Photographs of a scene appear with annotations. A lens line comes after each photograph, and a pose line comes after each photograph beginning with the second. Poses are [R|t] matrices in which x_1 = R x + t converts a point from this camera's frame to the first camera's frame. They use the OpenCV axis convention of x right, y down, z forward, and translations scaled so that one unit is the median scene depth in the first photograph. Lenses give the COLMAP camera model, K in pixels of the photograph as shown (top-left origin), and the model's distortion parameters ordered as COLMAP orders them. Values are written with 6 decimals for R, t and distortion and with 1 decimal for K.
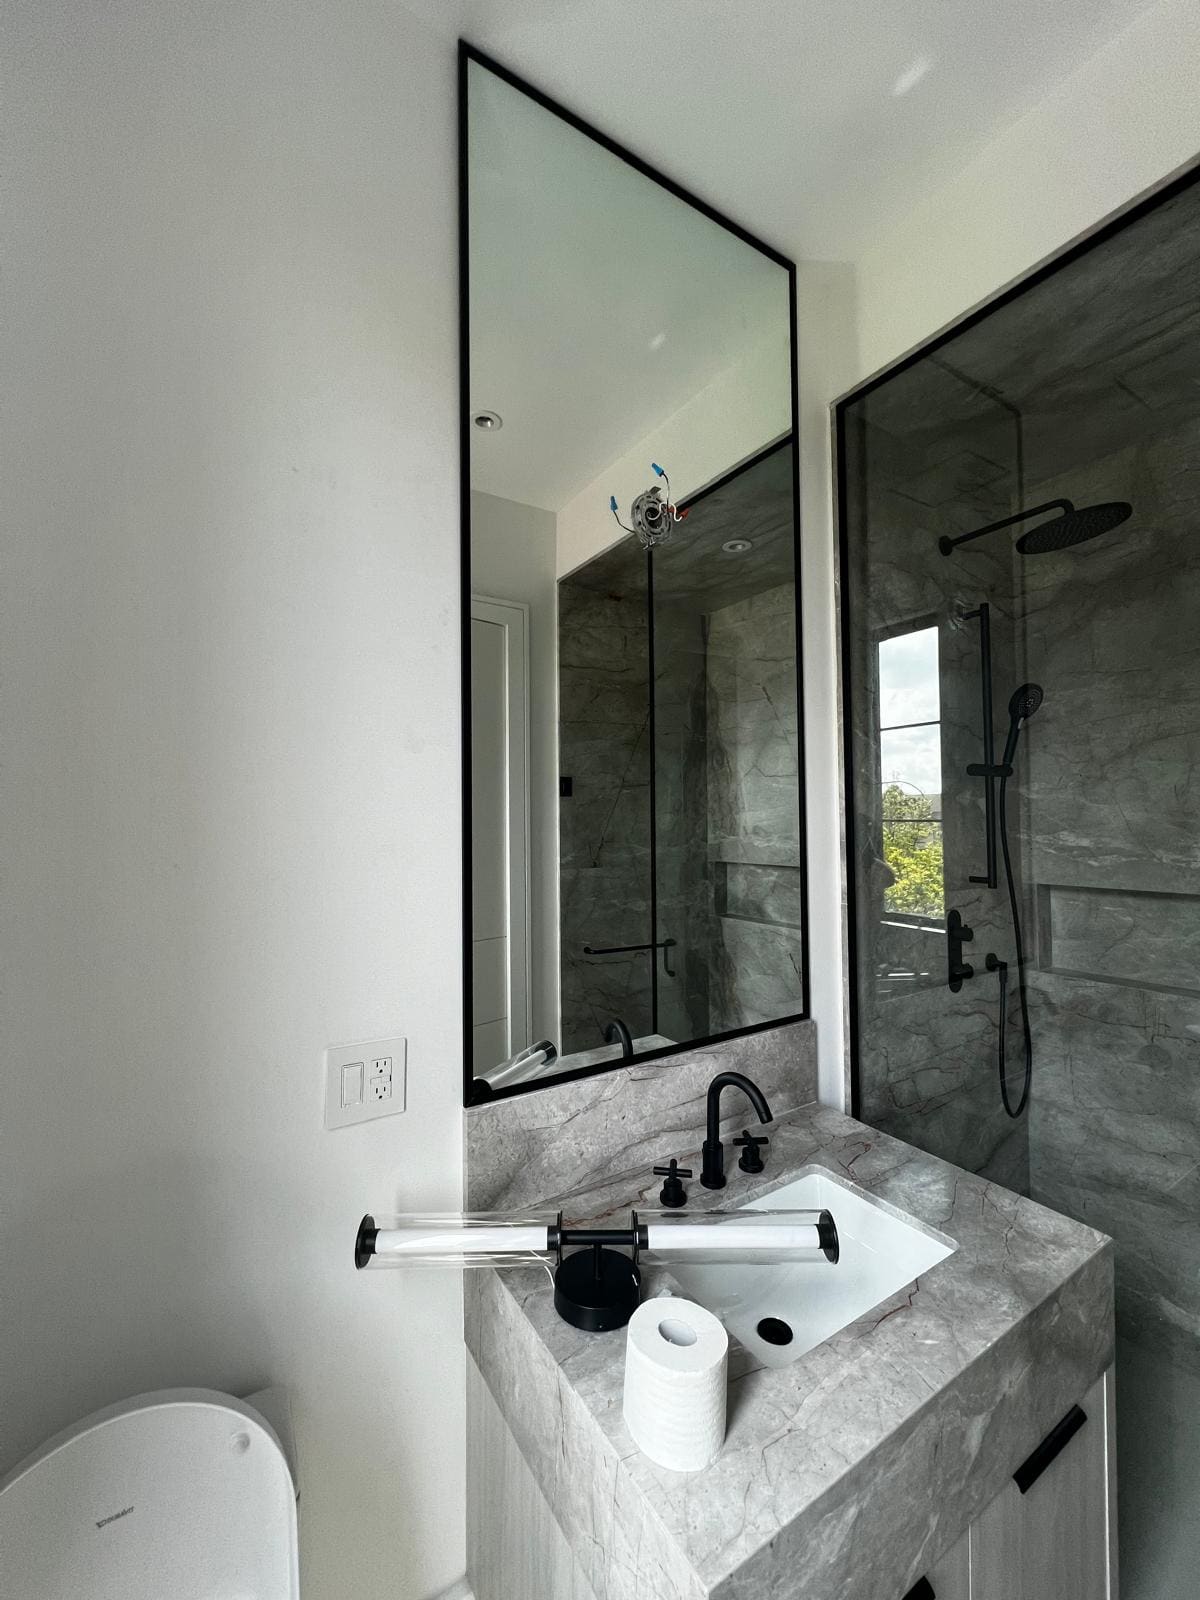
lens RADIAL K [[639.4, 0, 599.0], [0, 639.4, 803.9], [0, 0, 1]] dist [-0.003309, 0.000823]
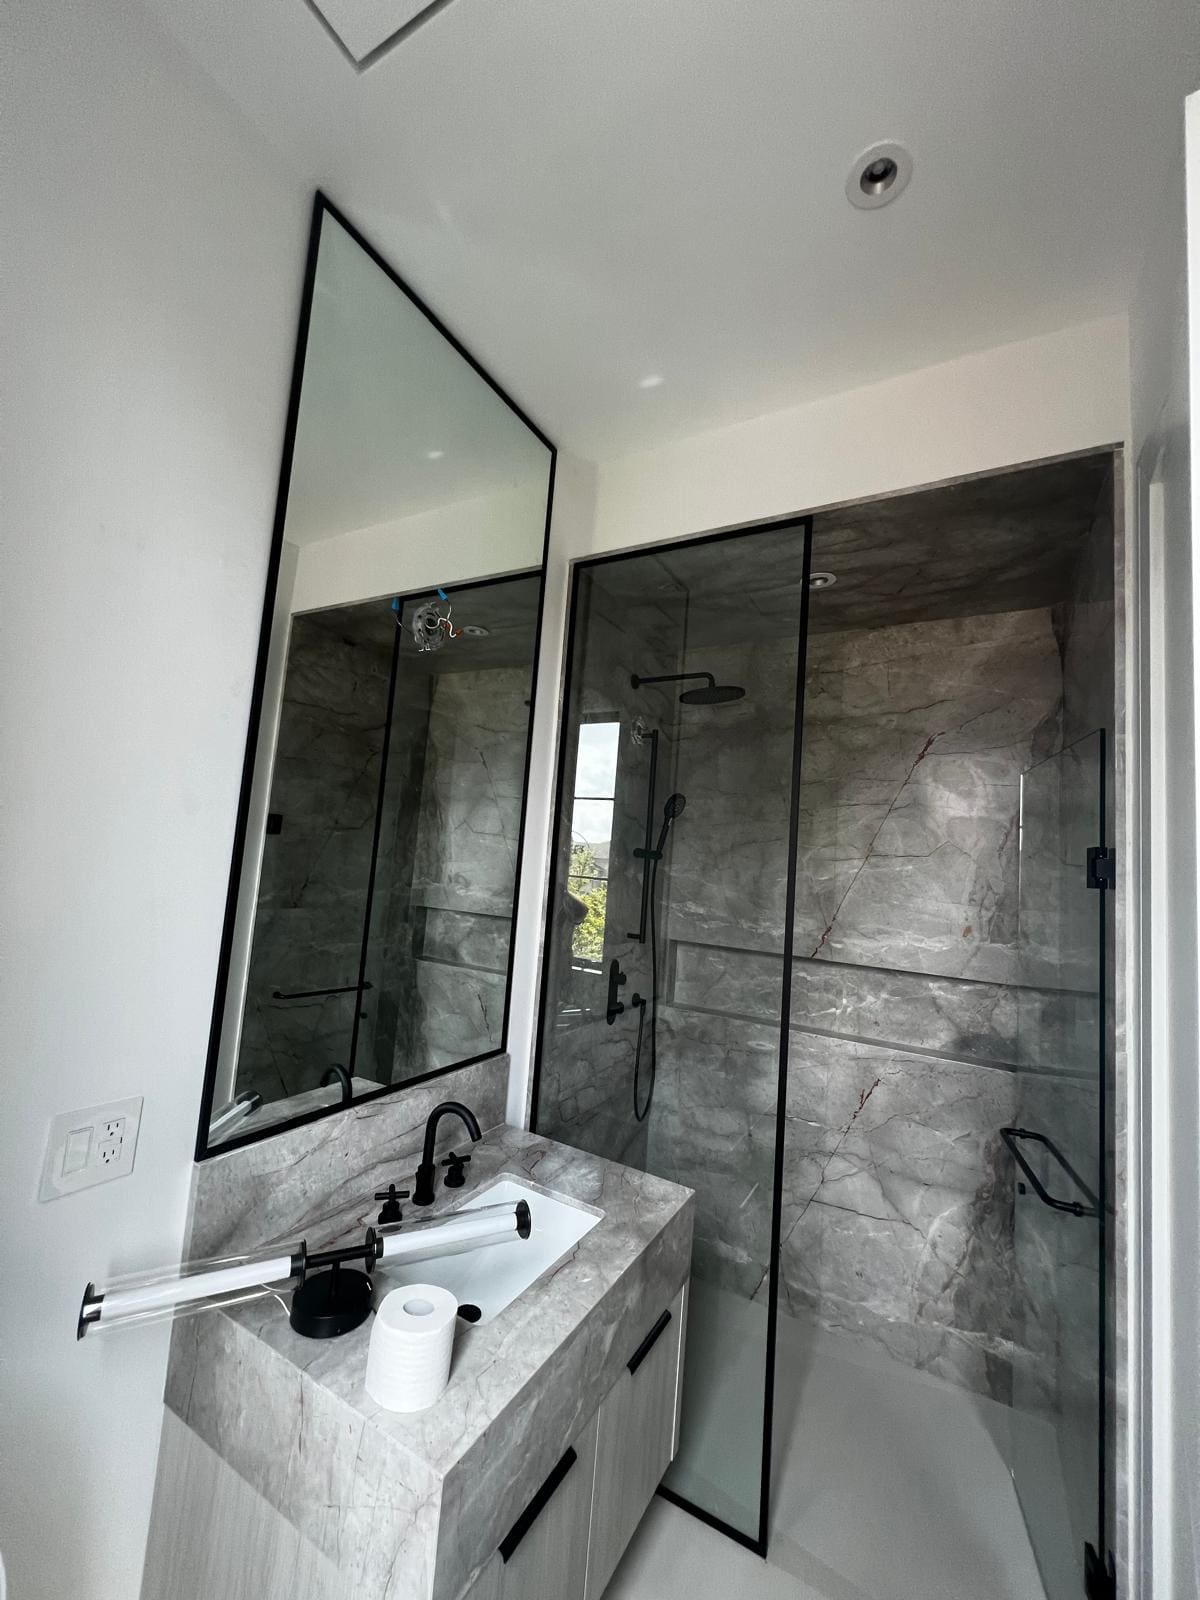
lens RADIAL K [[639.4, 0, 599.3], [0, 639.4, 802.1], [0, 0, 1]] dist [-0.003309, 0.000823]
pose [[0.877926, 0.119548, 0.463631, -0.125207], [-0.094948, 0.992566, -0.076142, -0.055789], [-0.469287, 0.022826, 0.882750, -0.151812]]
